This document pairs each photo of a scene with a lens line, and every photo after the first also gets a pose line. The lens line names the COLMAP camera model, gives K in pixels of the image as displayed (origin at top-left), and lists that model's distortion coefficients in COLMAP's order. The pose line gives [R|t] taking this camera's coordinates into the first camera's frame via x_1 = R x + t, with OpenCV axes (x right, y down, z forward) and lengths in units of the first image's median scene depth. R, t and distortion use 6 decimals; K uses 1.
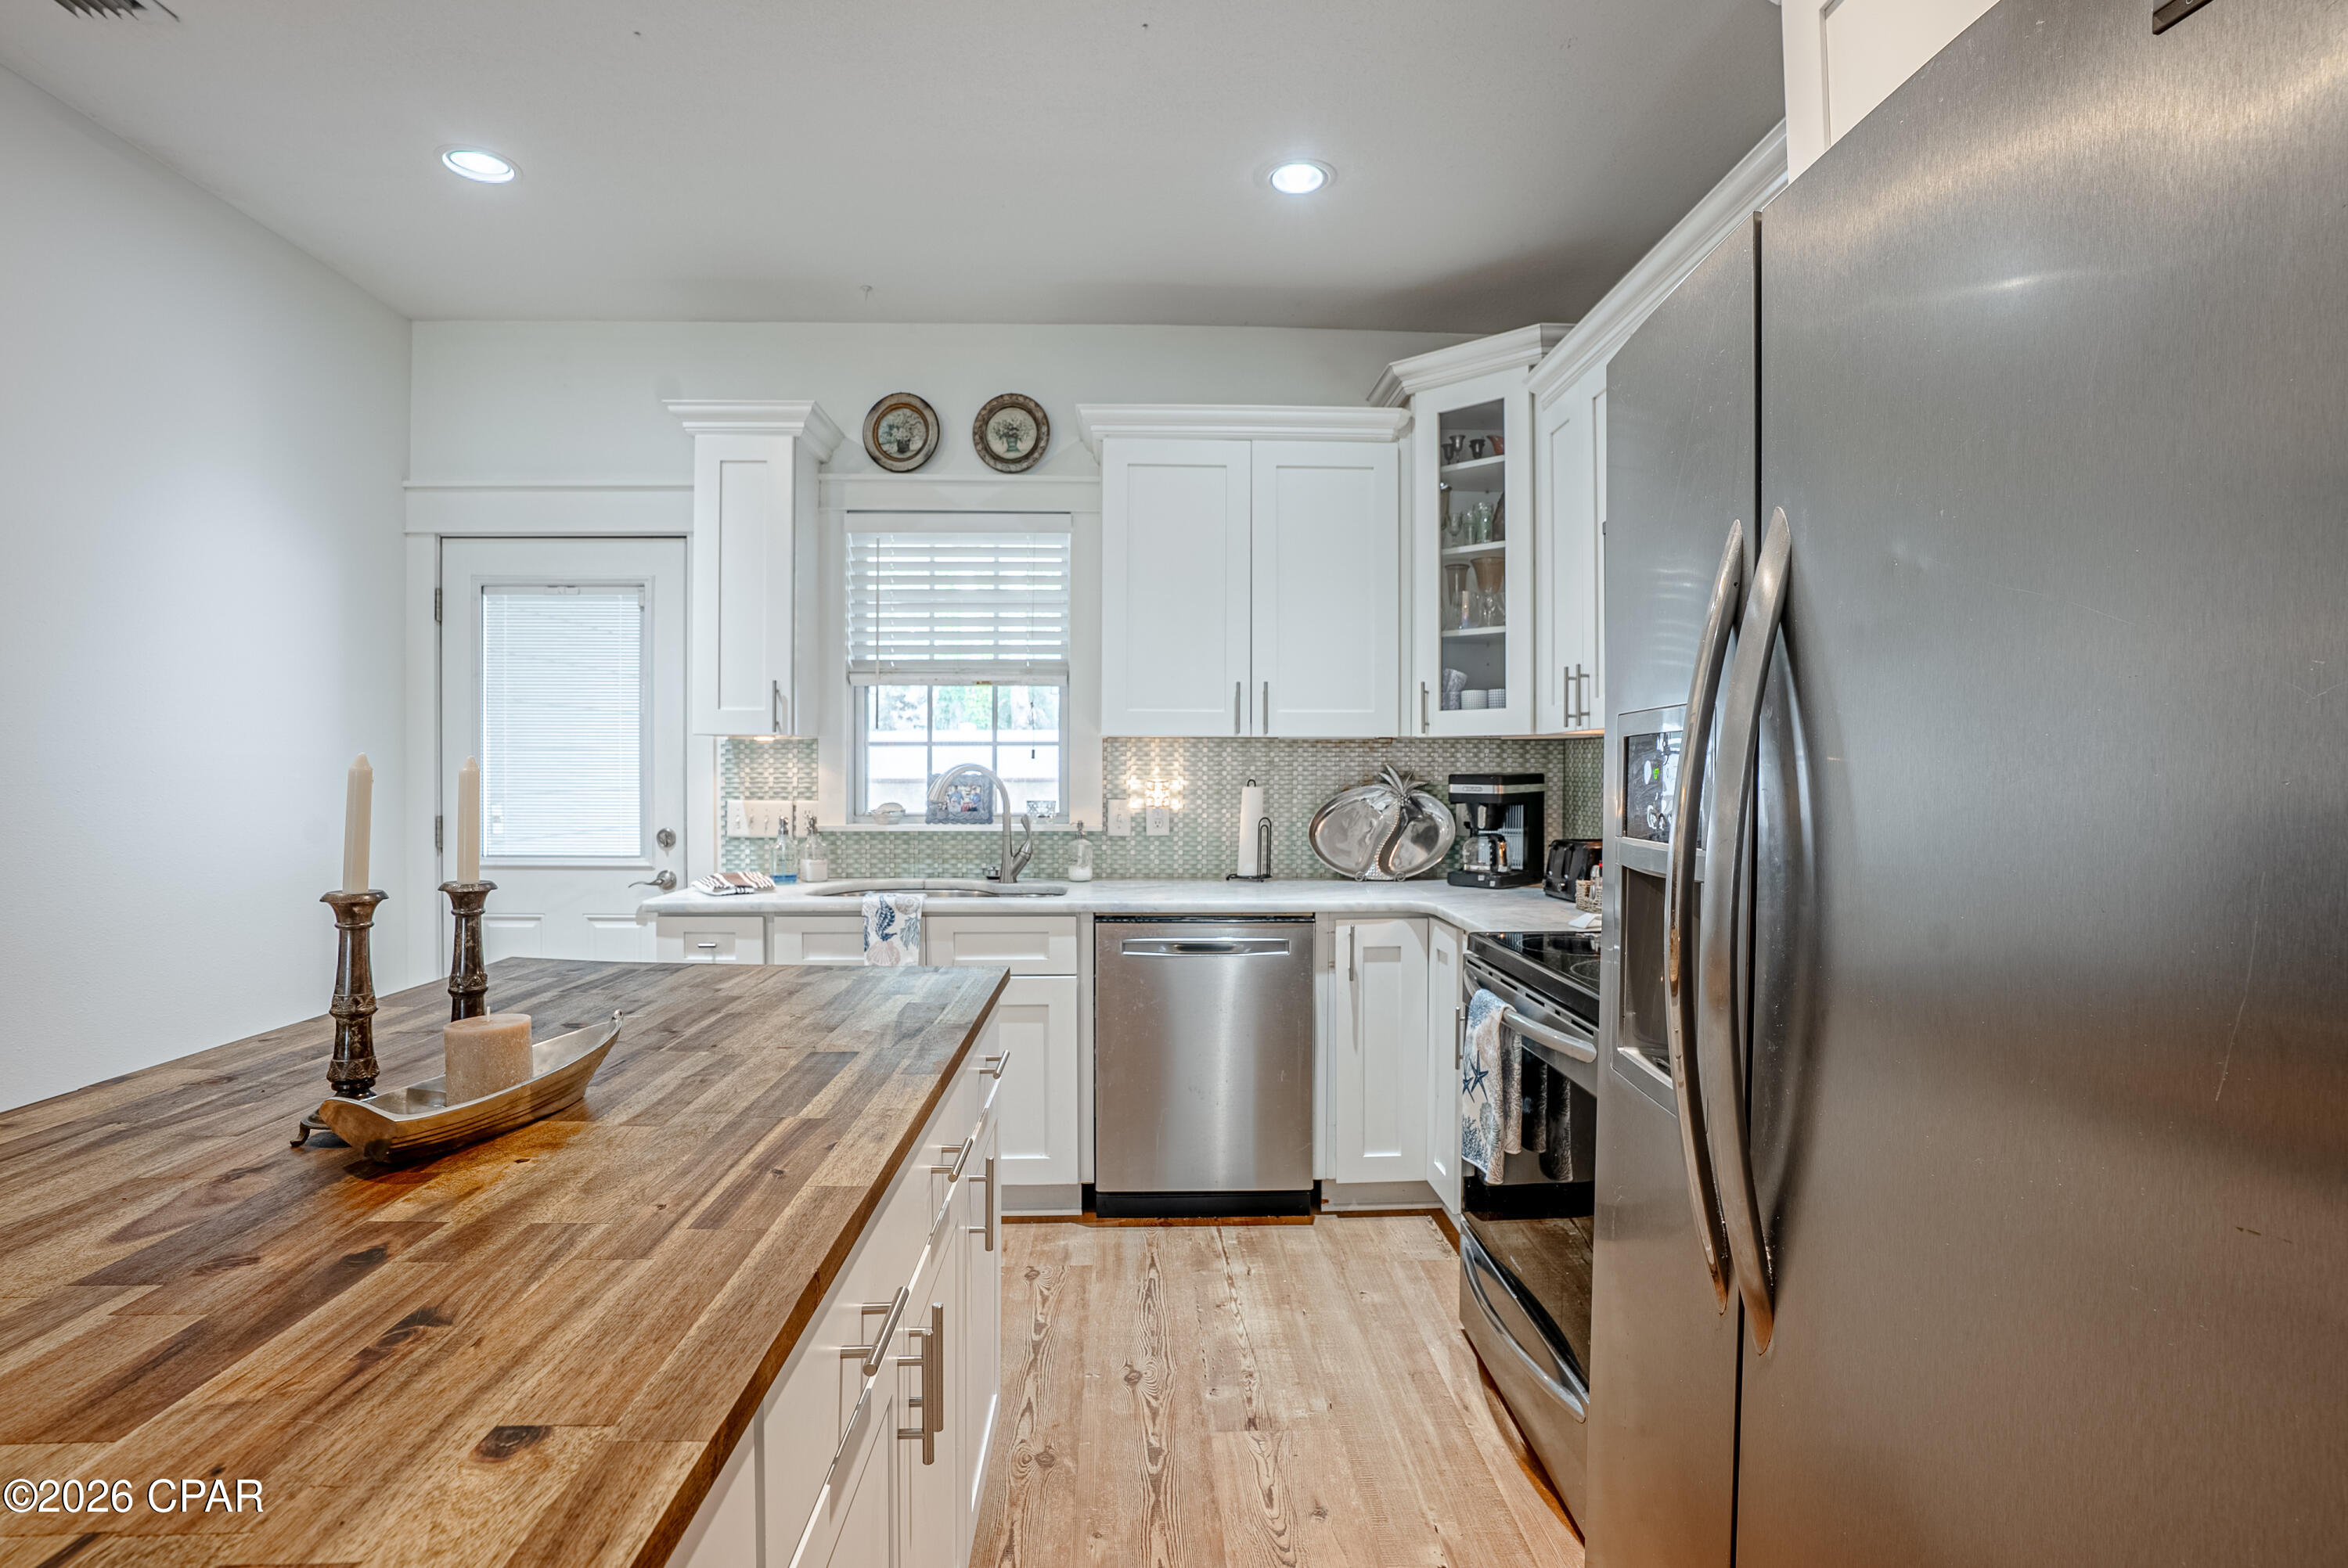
lens RADIAL K [[1157.8, 0, 1173.8], [0, 1157.8, 773.0], [0, 0, 1]] dist [-0.032352, 0.000071]
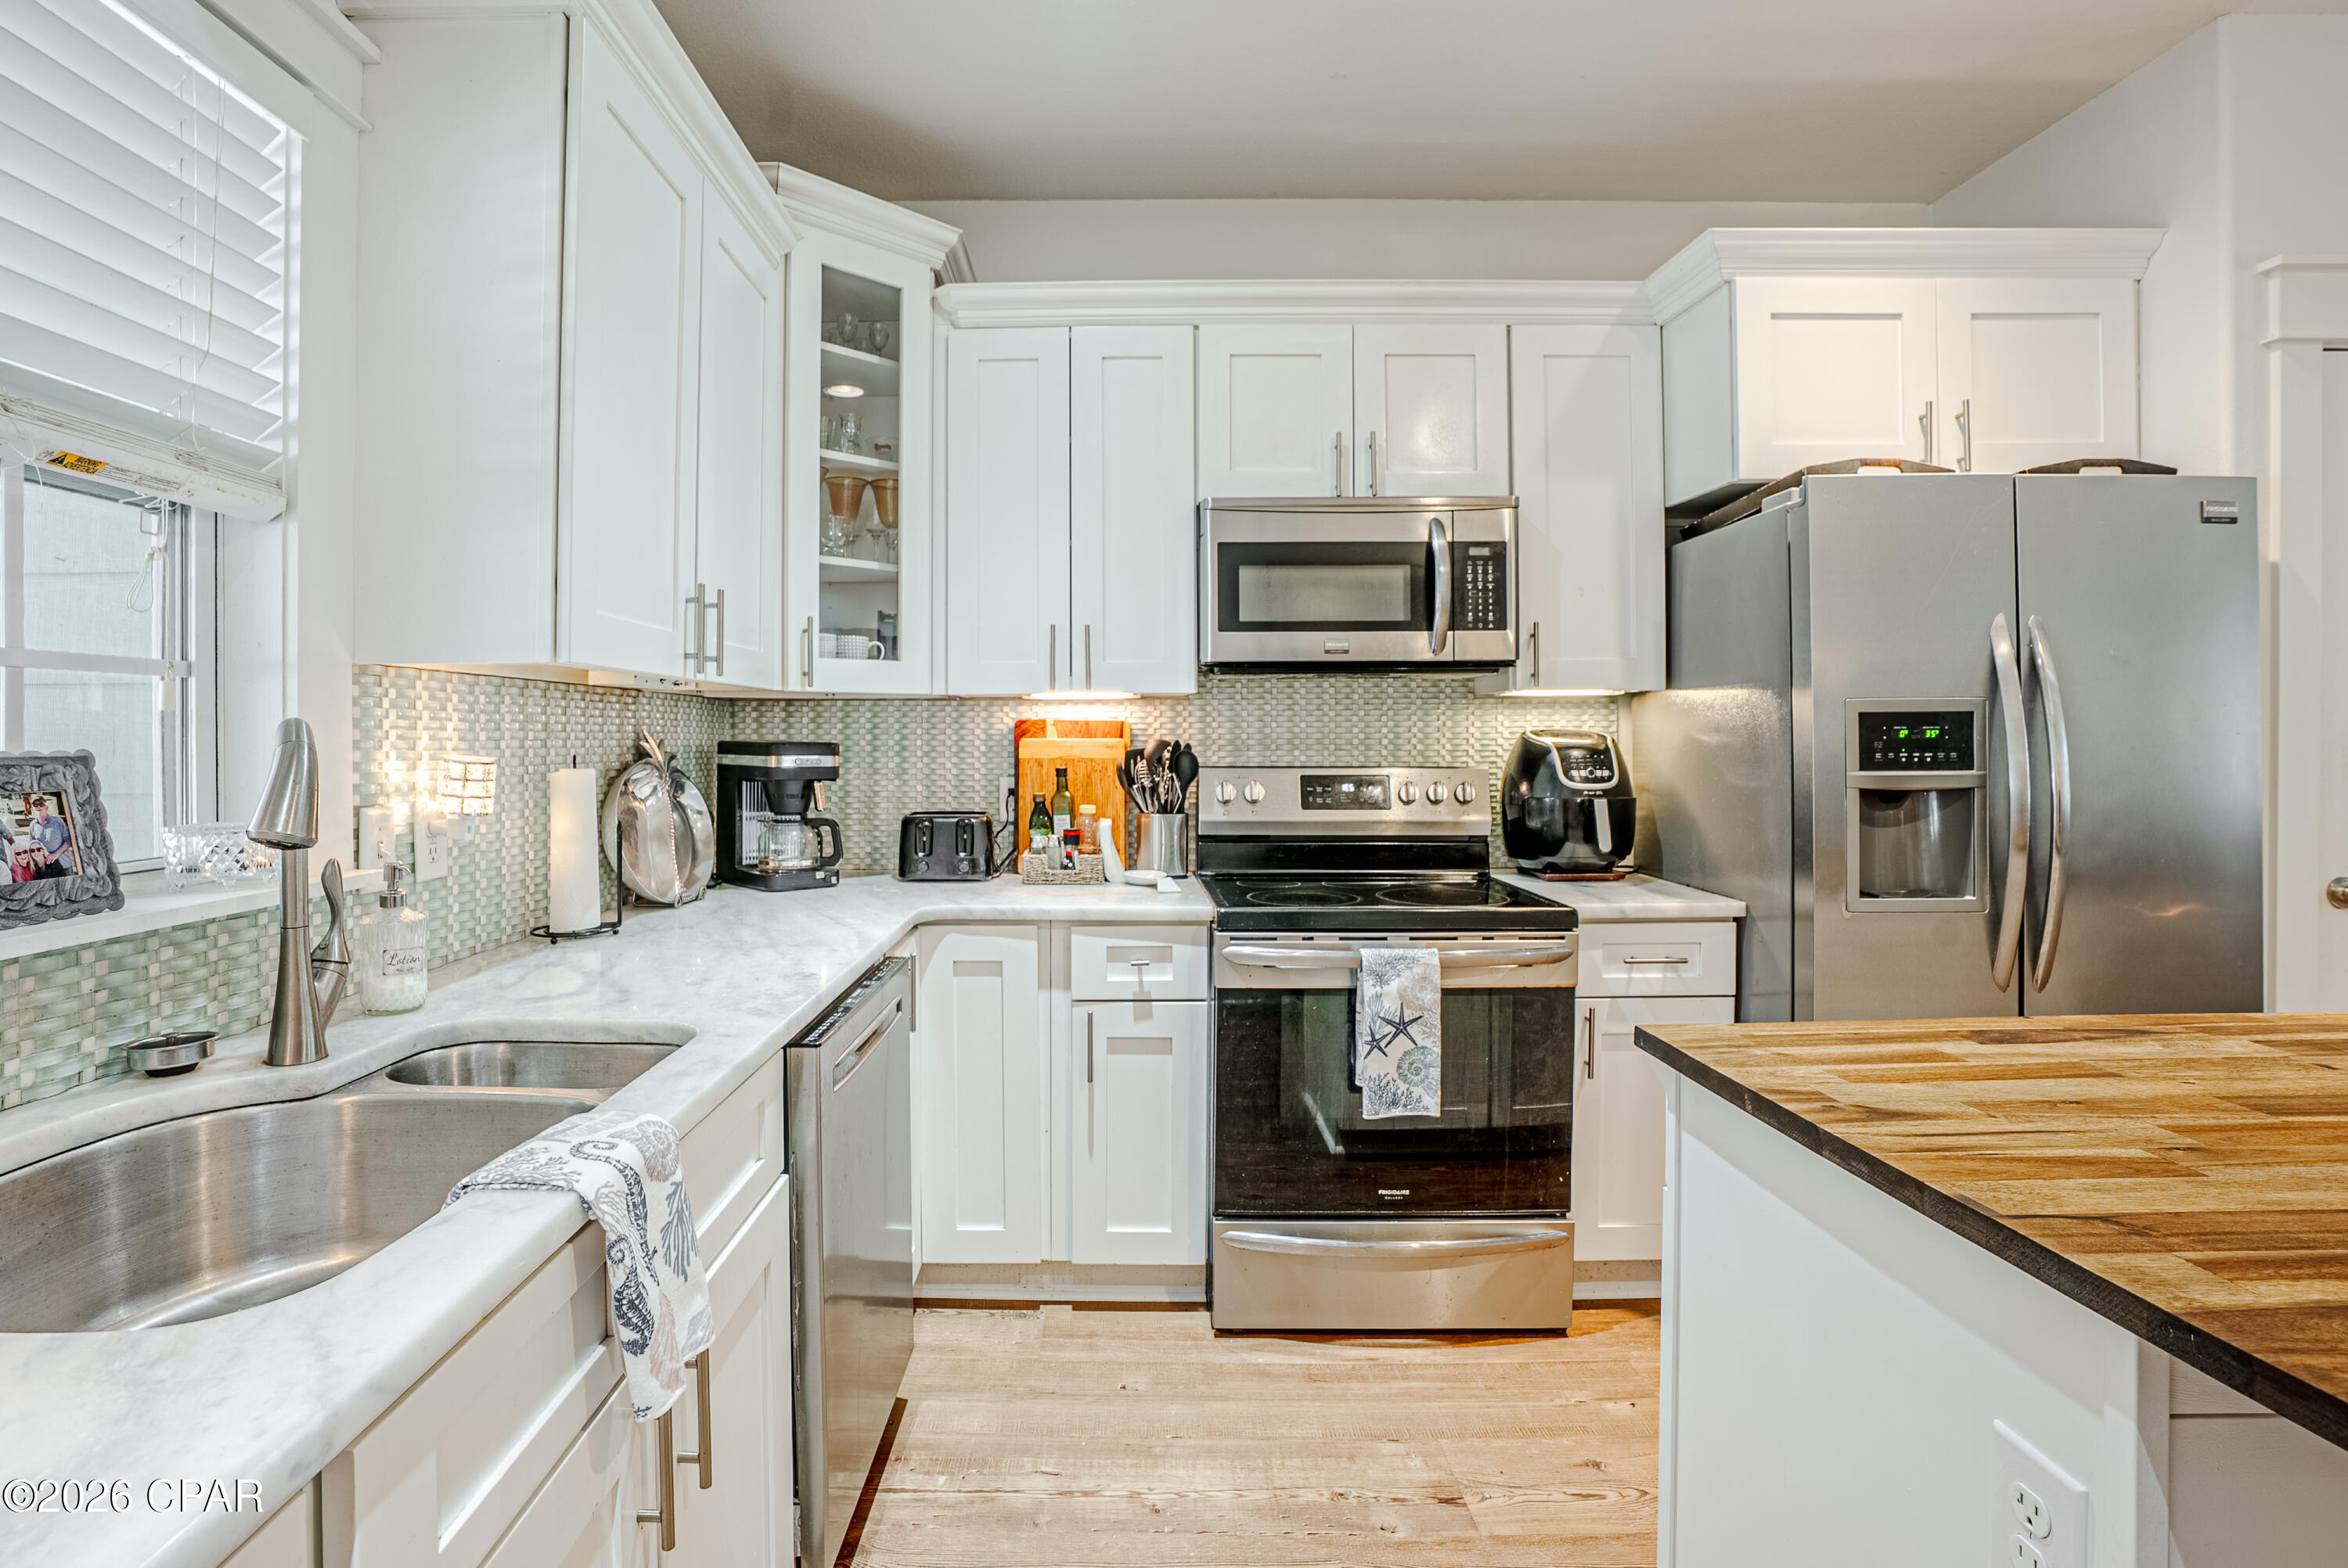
lens RADIAL K [[1122.8, 0, 1089.0], [0, 1122.8, 741.3], [0, 0, 1]] dist [-0.071217, 0.022574]
pose [[0.055336, -0.005692, 0.998452, -0.454627], [0.007437, 0.999958, 0.005289, -0.005093], [-0.998440, 0.007132, 0.055376, 0.734613]]
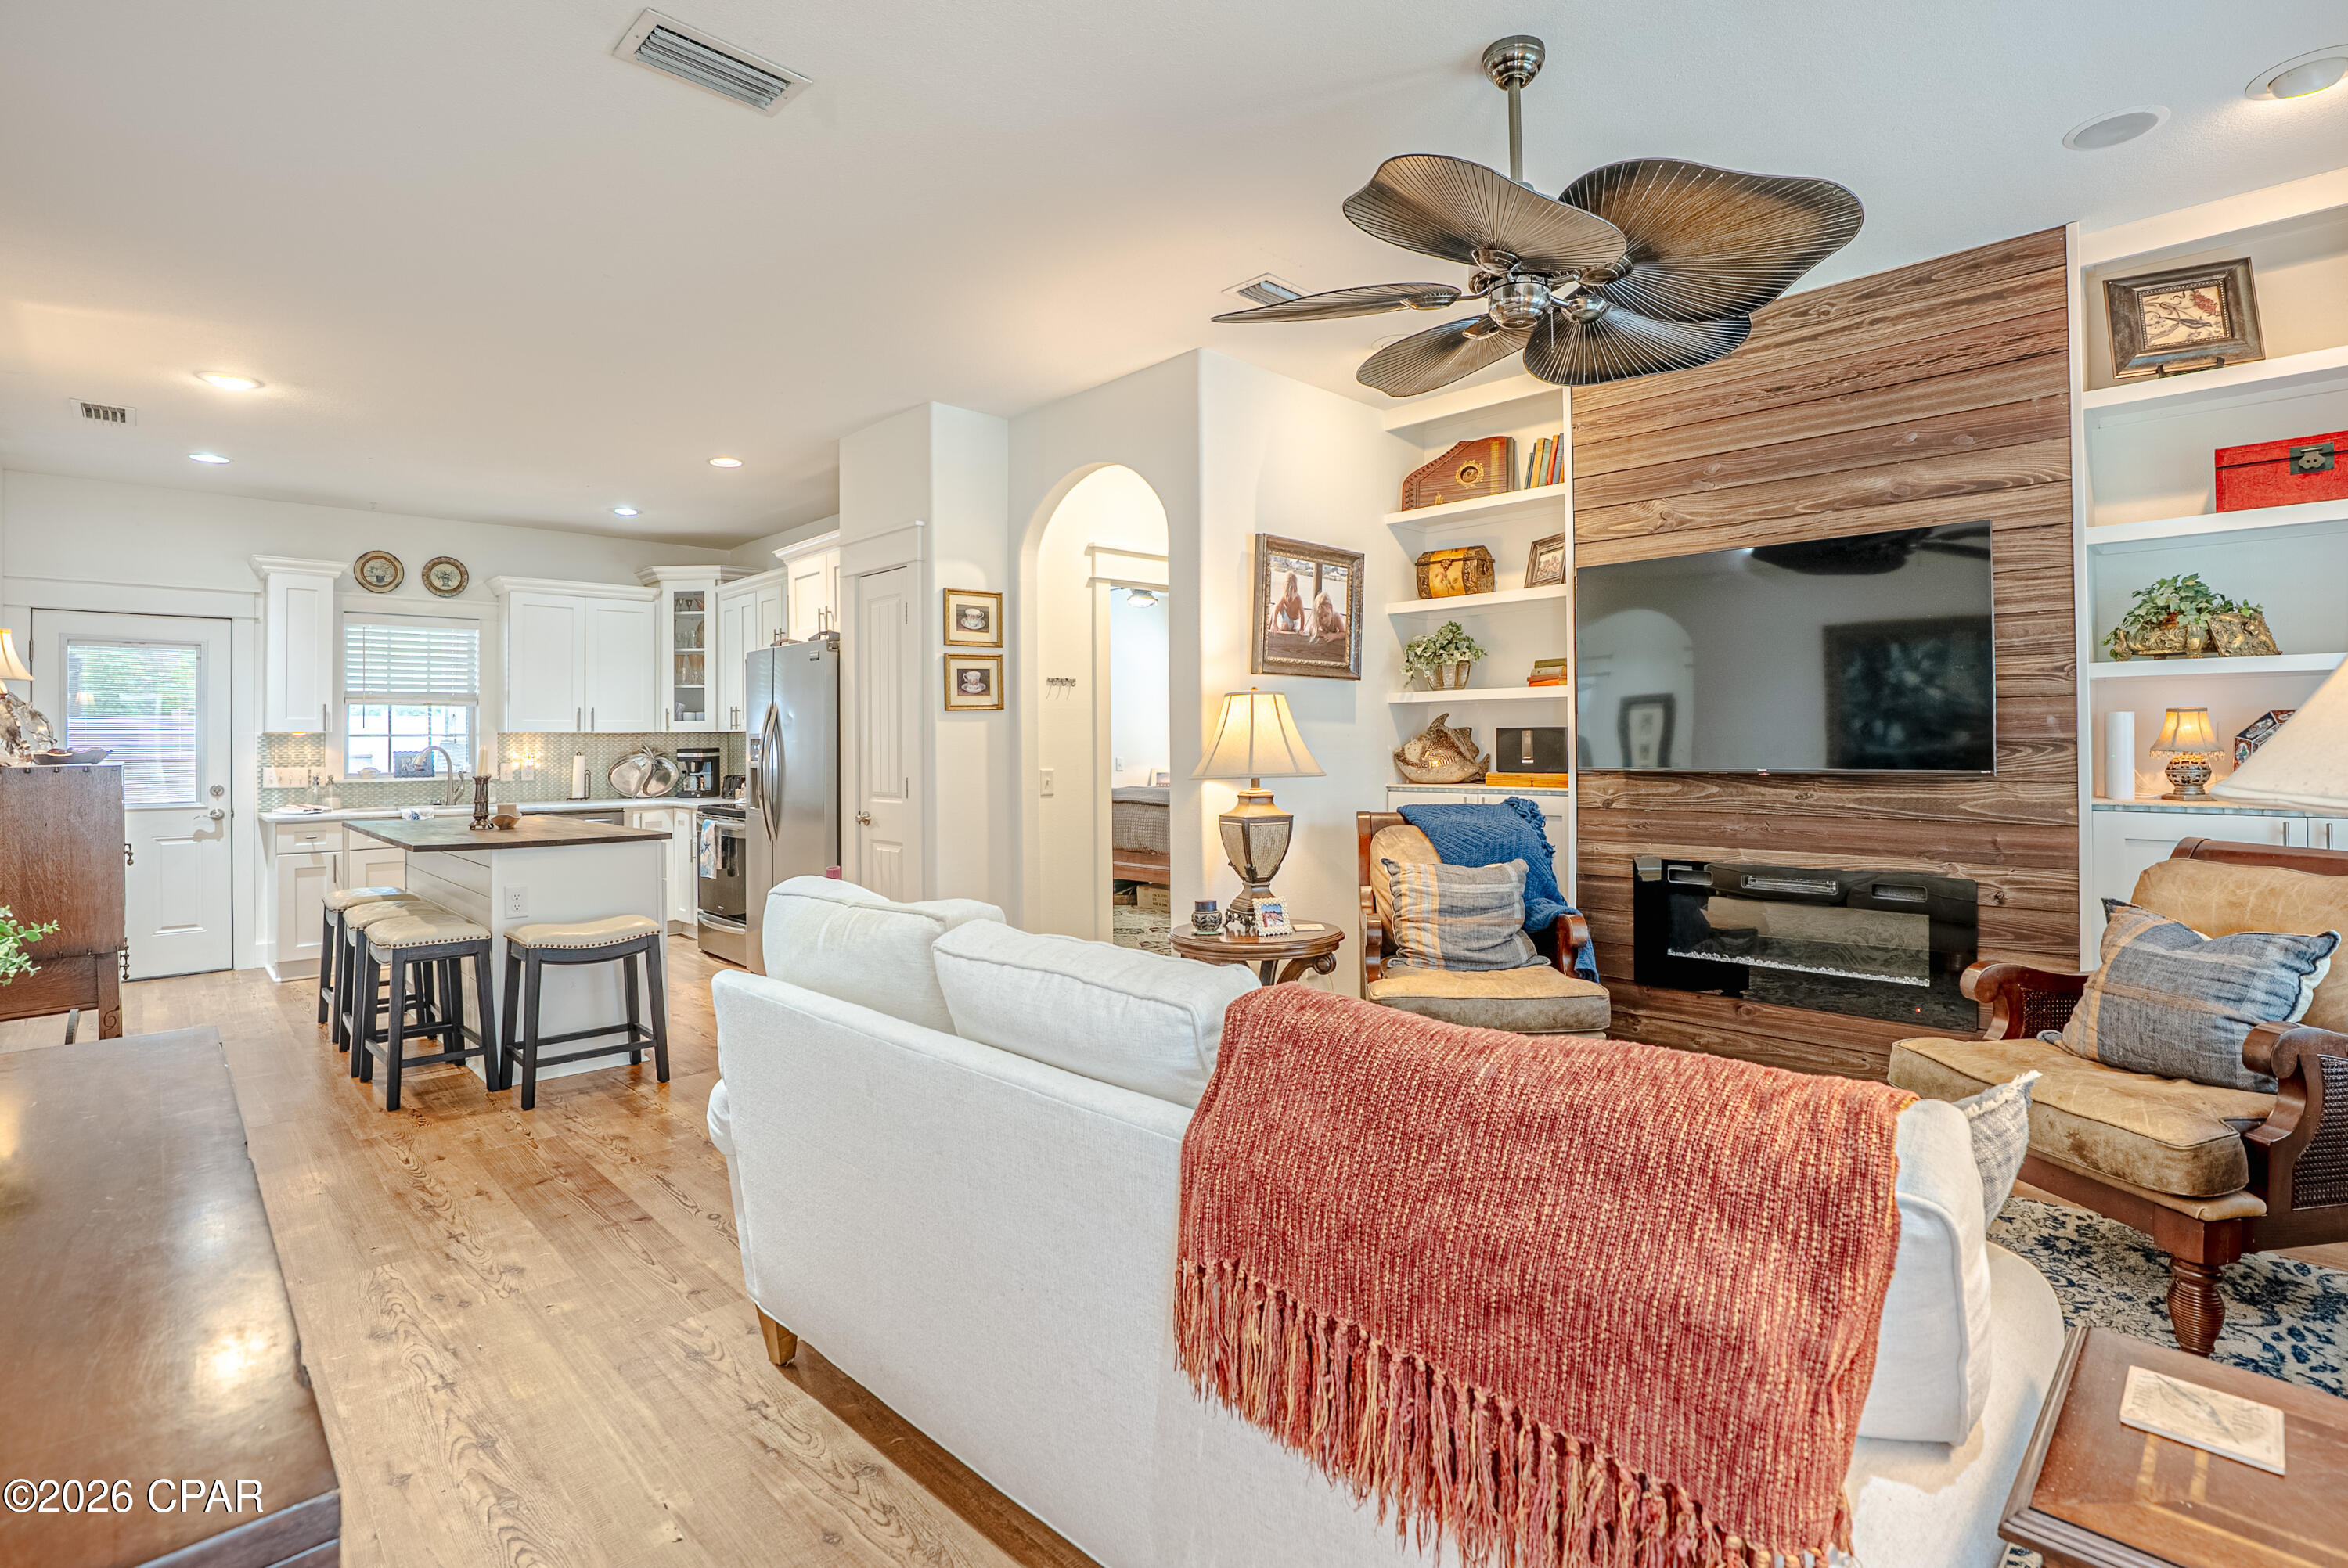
lens RADIAL K [[1107.8, 0, 1190.9], [0, 1107.8, 731.0], [0, 0, 1]] dist [-0.047957, 0.001102]
pose [[0.736717, -0.001533, 0.676200, -0.457648], [0.010049, 0.999912, -0.008682, -0.004811], [-0.676127, 0.013191, 0.736667, -1.220745]]
